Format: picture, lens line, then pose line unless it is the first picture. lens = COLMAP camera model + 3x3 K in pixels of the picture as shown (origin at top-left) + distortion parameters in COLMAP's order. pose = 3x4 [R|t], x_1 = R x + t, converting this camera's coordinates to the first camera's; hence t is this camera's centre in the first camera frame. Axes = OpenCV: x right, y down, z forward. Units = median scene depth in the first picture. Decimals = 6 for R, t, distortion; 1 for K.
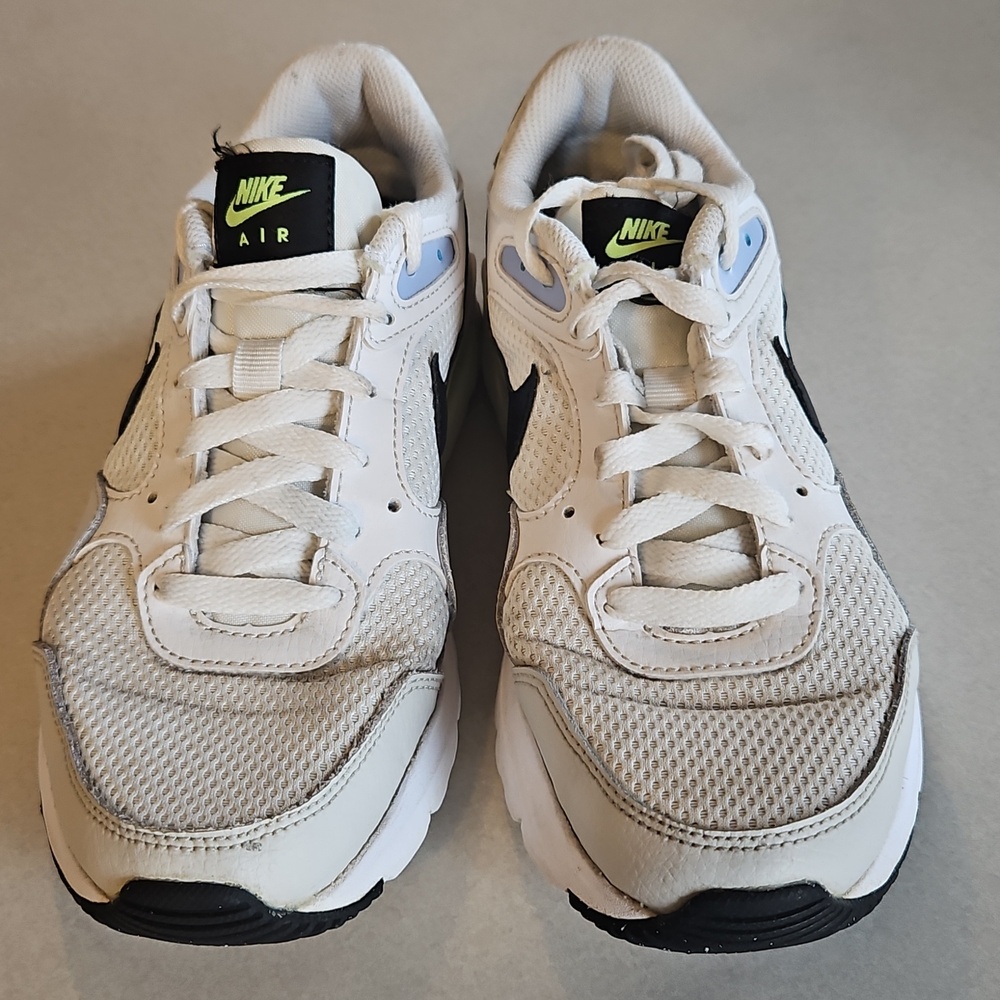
lens RADIAL K [[1461.2, 0, 499.6], [0, 1461.2, 488.4], [0, 0, 1]] dist [0.075240, -0.139010]
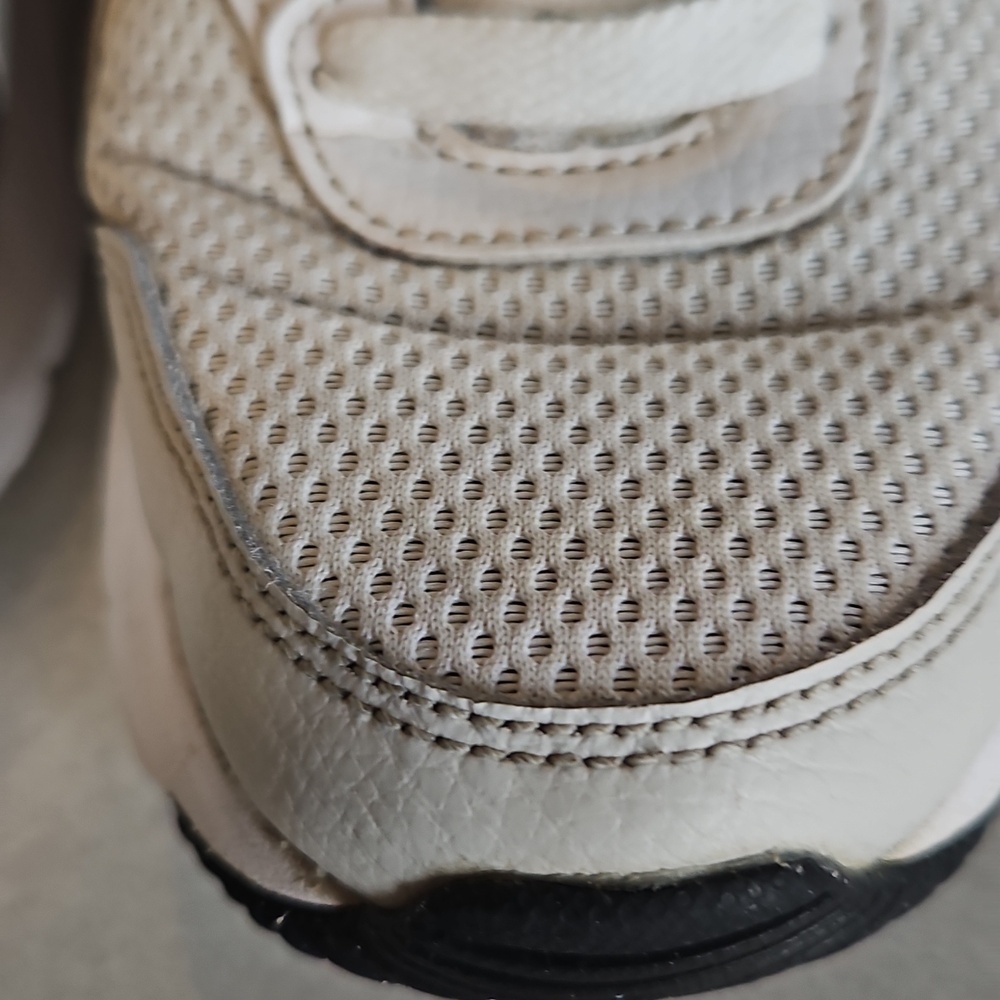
lens RADIAL K [[1522.4, 0, 500.0], [0, 1522.4, 500.0], [0, 0, 1]] dist [0.020918, -0.054955]
pose [[0.999648, 0.023756, -0.011783, 0.127828], [-0.020426, 0.973168, 0.229186, 0.097471], [0.016911, -0.228864, 0.973311, 0.589877]]
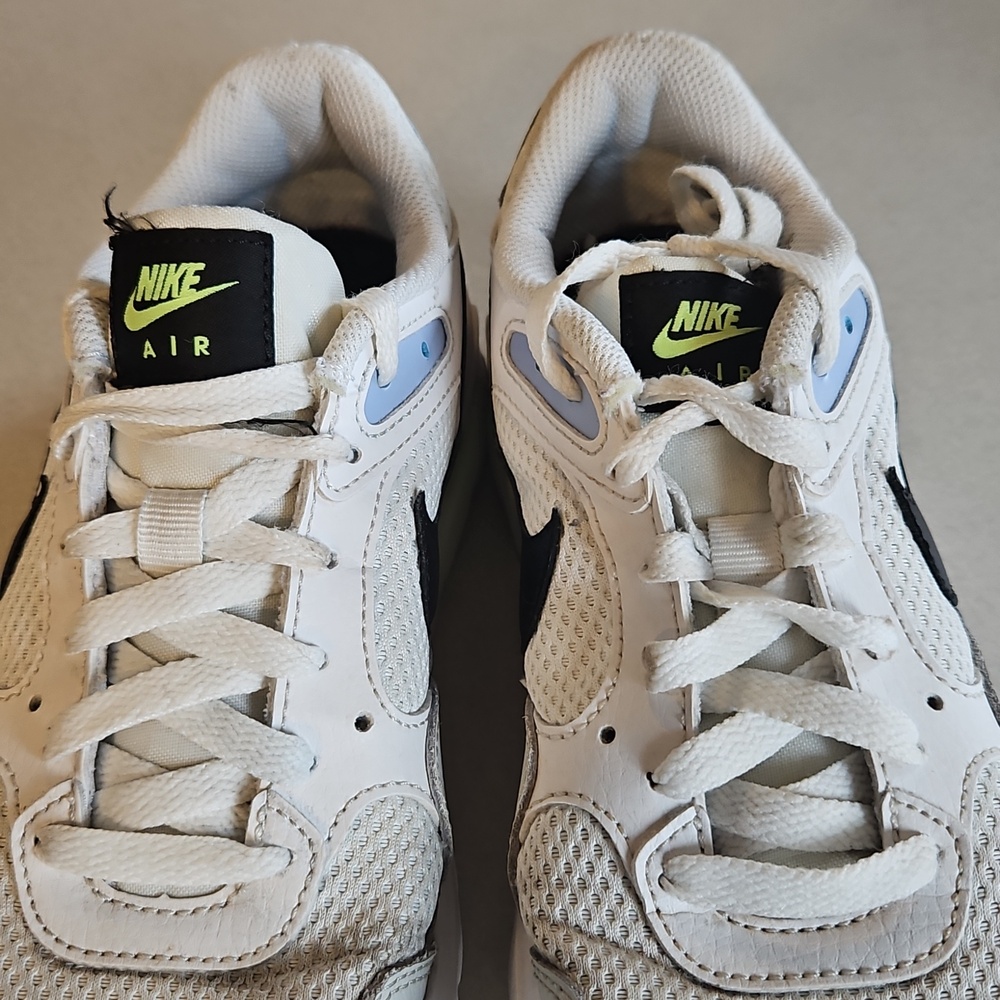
lens RADIAL K [[1461.2, 0, 499.6], [0, 1461.2, 488.4], [0, 0, 1]] dist [0.075240, -0.139010]
pose [[0.999816, -0.012541, -0.014510, 0.006884], [0.013458, 0.997800, 0.064916, -0.155604], [0.013664, -0.065099, 0.997785, 0.301218]]
